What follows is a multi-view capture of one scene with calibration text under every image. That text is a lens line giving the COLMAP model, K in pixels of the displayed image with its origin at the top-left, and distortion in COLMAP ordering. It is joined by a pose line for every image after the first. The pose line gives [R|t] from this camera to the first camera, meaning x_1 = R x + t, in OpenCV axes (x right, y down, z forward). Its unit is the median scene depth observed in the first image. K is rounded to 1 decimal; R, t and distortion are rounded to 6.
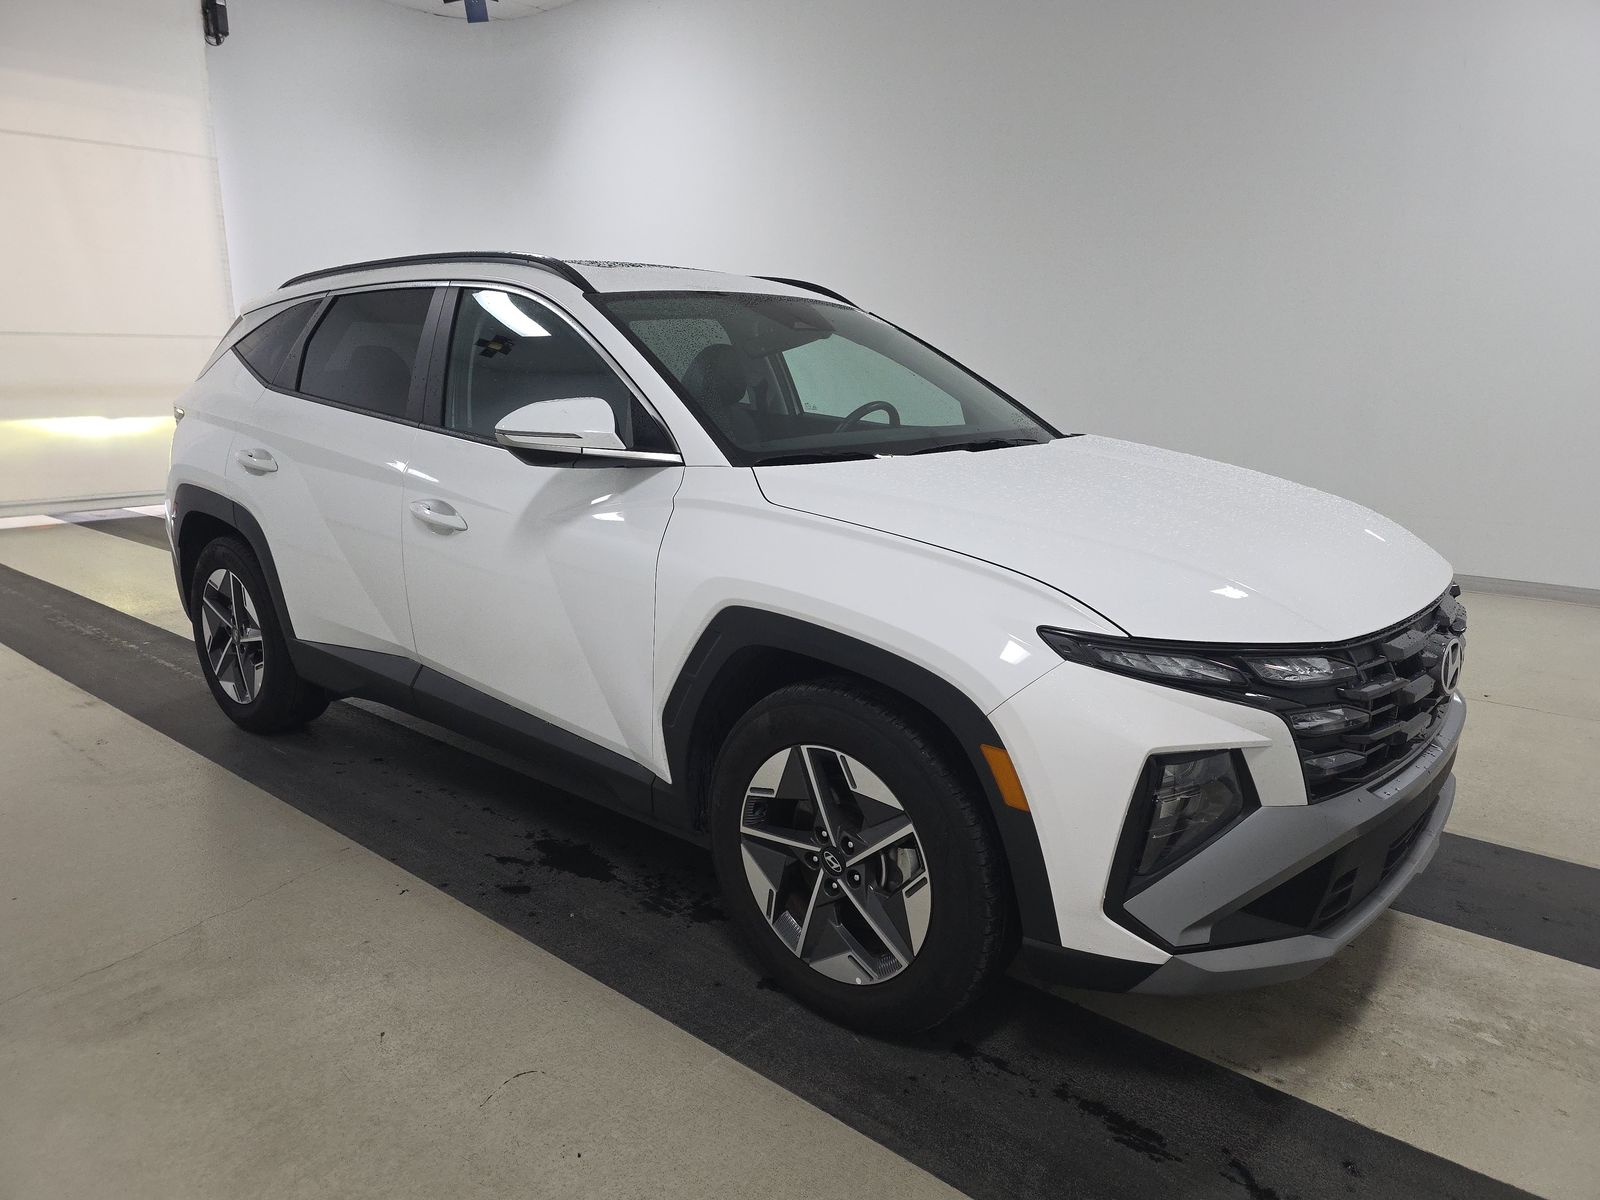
lens RADIAL K [[1074.2, 0, 860.2], [0, 1074.2, 600.3], [0, 0, 1]] dist [0.089813, -0.086909]
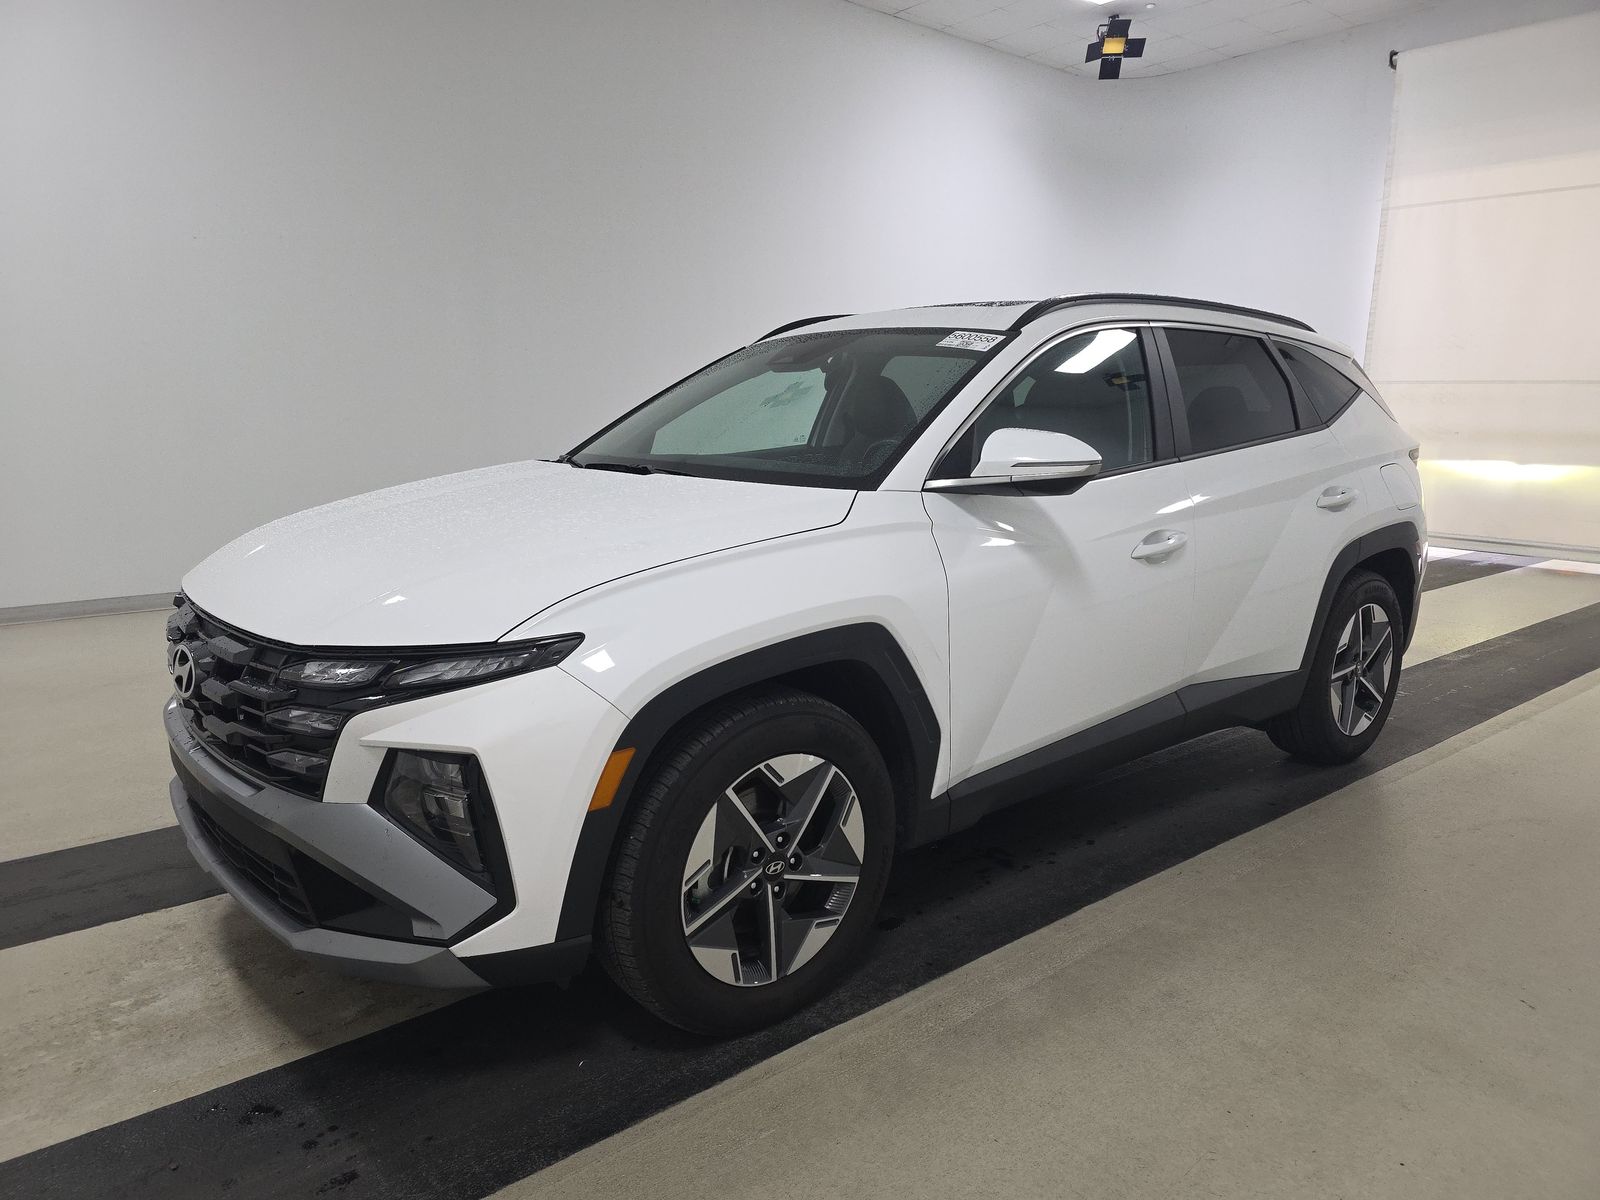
lens RADIAL K [[1088.9, 0, 800.0], [0, 1088.9, 600.0], [0, 0, 1]] dist [0.085962, -0.093817]
pose [[-0.215403, 0.164639, -0.962546, 1.389456], [-0.212908, 0.954054, 0.210832, -0.346845], [0.953033, 0.250348, -0.170453, 1.691607]]
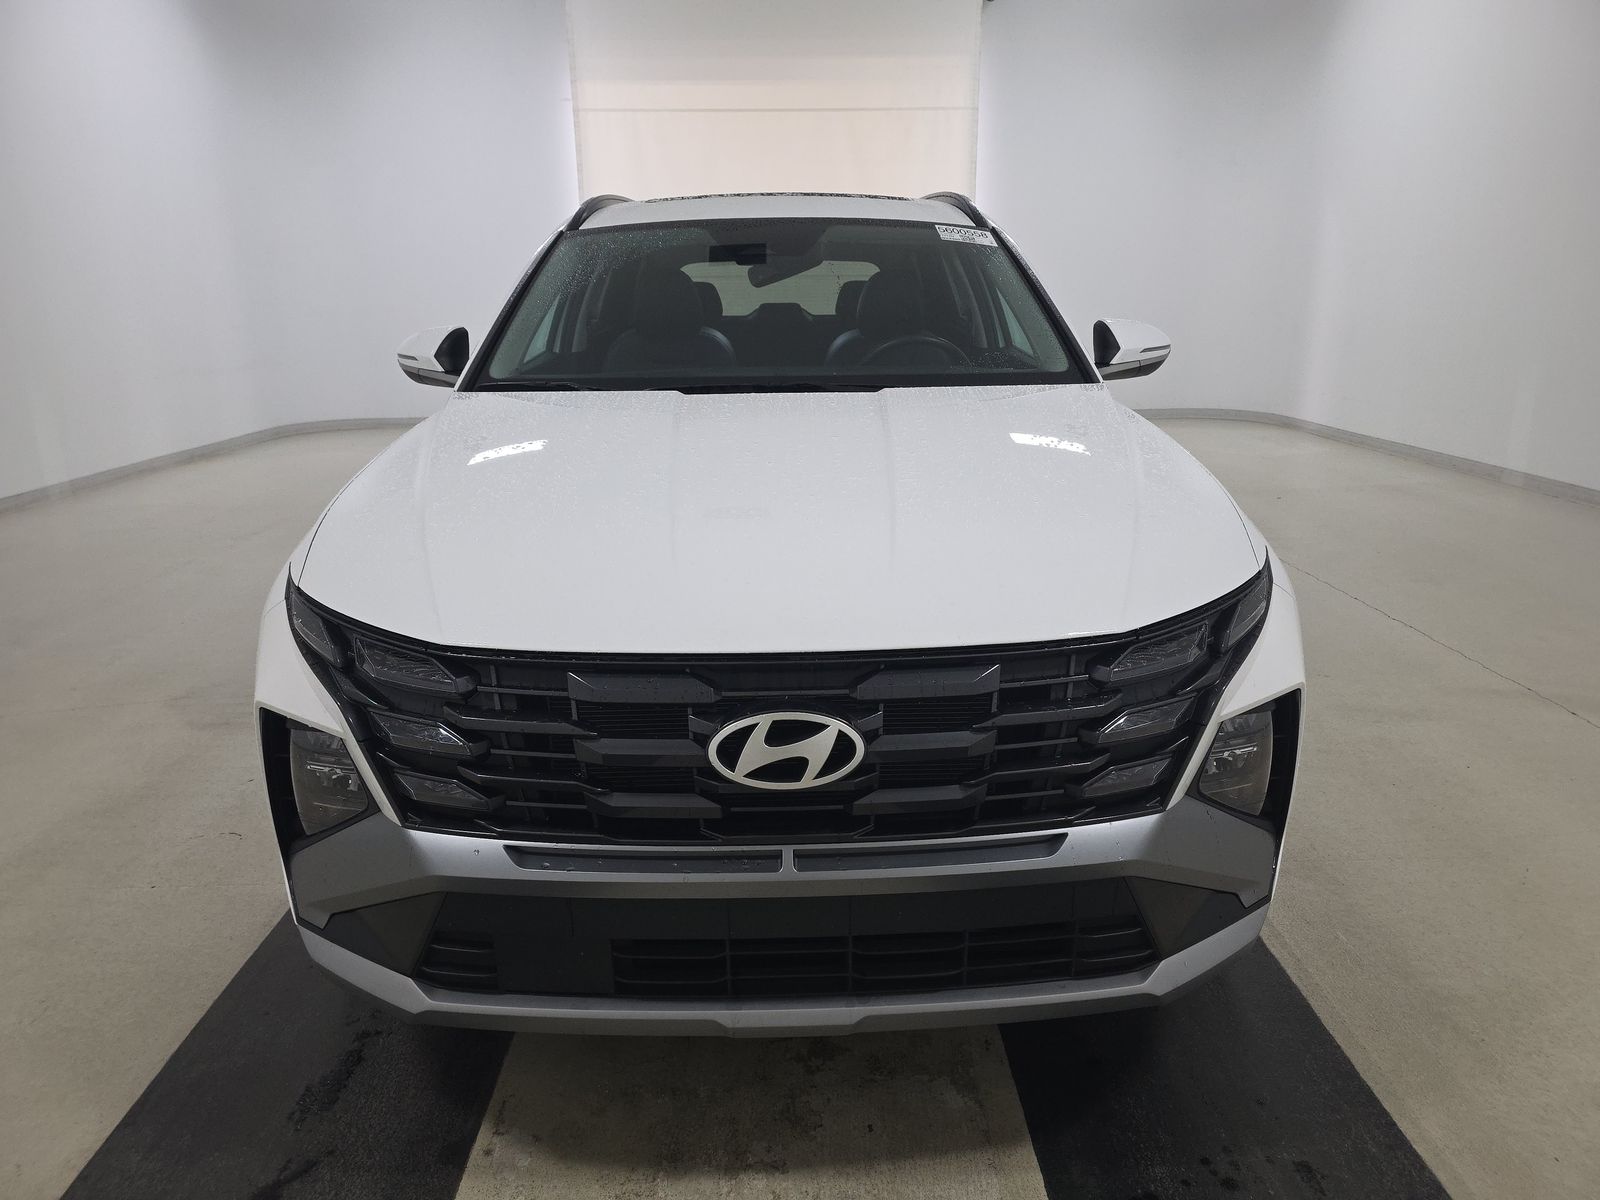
lens RADIAL K [[1088.9, 0, 800.0], [0, 1088.9, 600.0], [0, 0, 1]] dist [0.085962, -0.093817]
pose [[0.645374, 0.196087, -0.738270, 0.993569], [-0.150024, 0.980204, 0.129199, -0.115493], [0.748990, 0.027377, 0.662016, 0.551340]]
